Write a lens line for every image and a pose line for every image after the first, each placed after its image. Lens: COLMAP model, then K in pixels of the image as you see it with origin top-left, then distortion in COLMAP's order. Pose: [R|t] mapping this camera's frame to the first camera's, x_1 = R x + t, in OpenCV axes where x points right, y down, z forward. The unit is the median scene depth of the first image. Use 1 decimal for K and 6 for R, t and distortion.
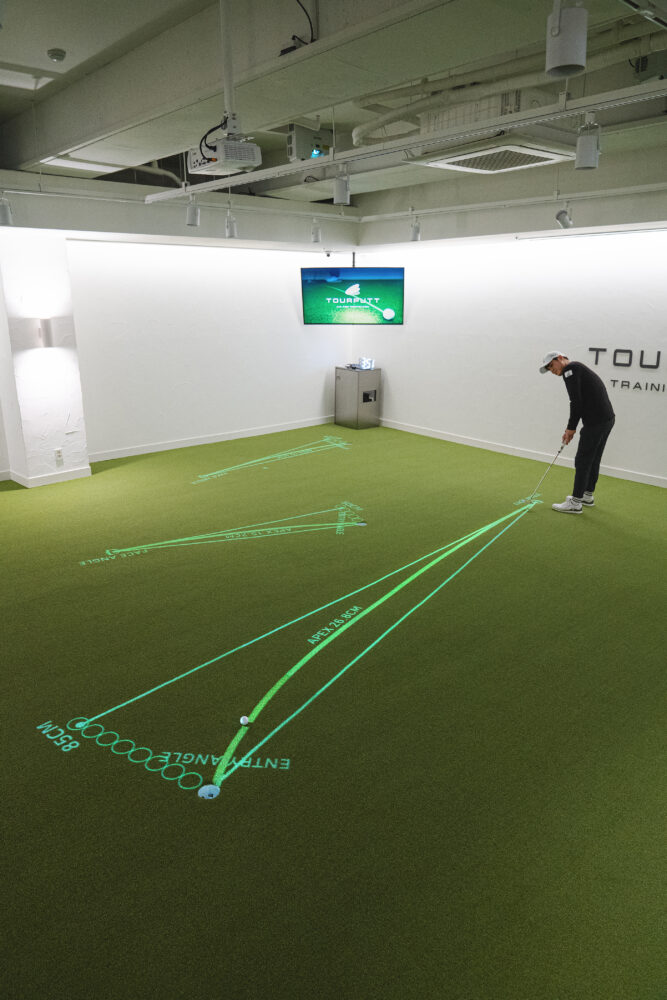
lens RADIAL K [[674.6, 0, 330.0], [0, 674.6, 496.5], [0, 0, 1]] dist [0.026715, 0.004383]
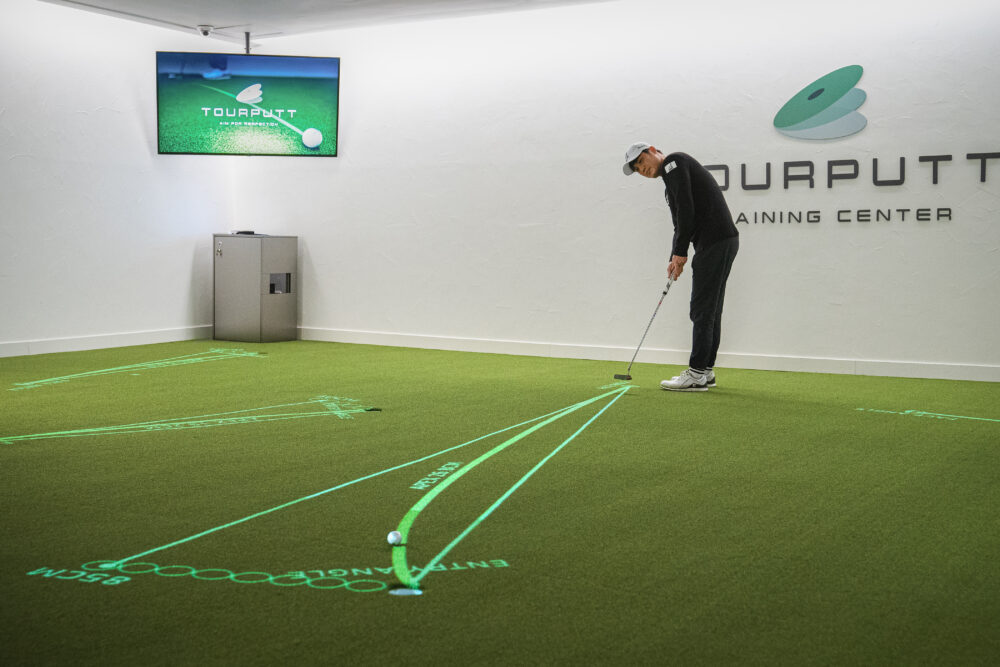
lens RADIAL K [[1269.2, 0, 501.3], [0, 1269.2, 334.5], [0, 0, 1]] dist [0.023863, 0.000000]
pose [[0.949050, -0.024482, 0.314172, -0.108246], [0.083359, 0.980968, -0.175367, 0.101281], [-0.303899, 0.192621, 0.933029, -0.028487]]
